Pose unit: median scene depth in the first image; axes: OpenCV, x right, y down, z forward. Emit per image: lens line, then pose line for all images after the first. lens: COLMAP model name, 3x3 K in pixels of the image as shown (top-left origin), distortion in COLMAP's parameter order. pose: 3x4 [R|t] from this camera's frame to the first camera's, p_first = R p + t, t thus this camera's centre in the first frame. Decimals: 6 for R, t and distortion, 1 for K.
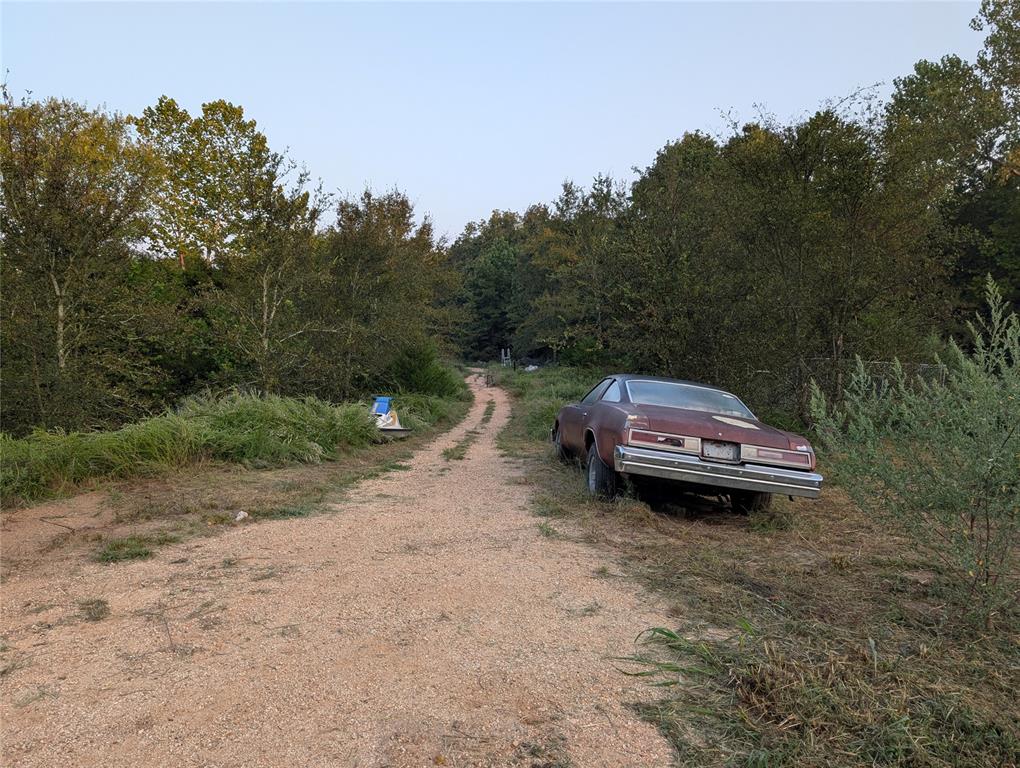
lens RADIAL K [[713.6, 0, 511.6], [0, 713.6, 389.2], [0, 0, 1]] dist [-0.003824, -0.006904]
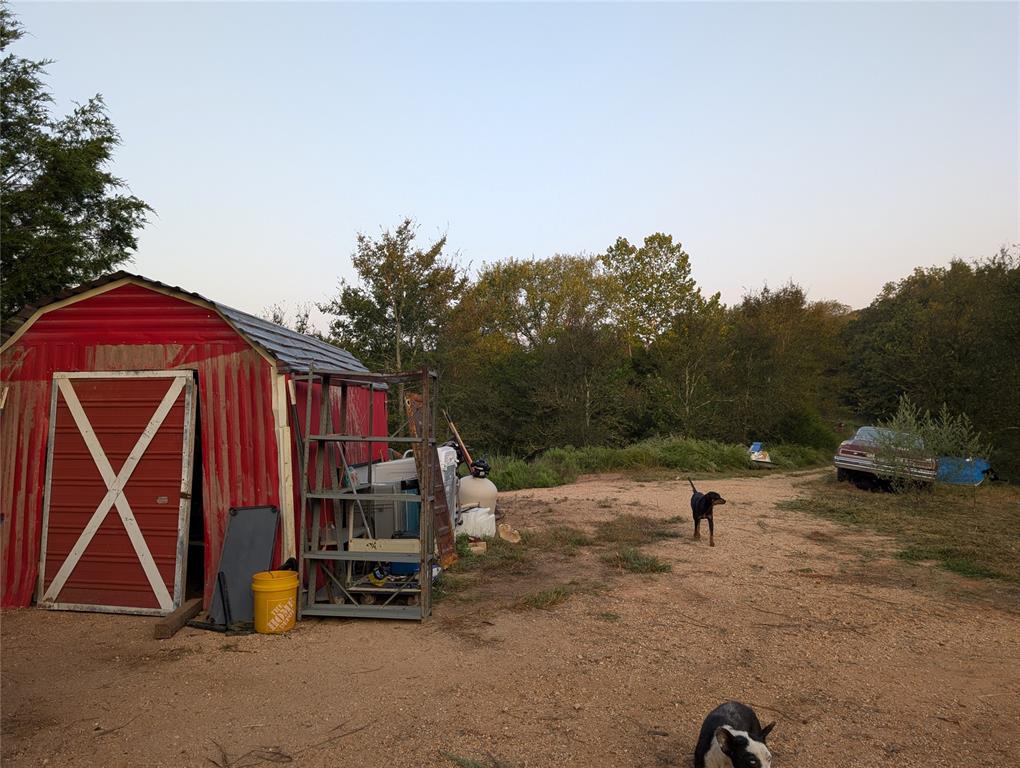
lens RADIAL K [[713.6, 0, 511.6], [0, 713.6, 389.2], [0, 0, 1]] dist [-0.003824, -0.006904]
pose [[0.840989, -0.018491, -0.540736, 0.108267], [-0.027839, 0.996613, -0.077377, 0.014877], [0.540336, 0.080126, 0.837626, -0.317724]]
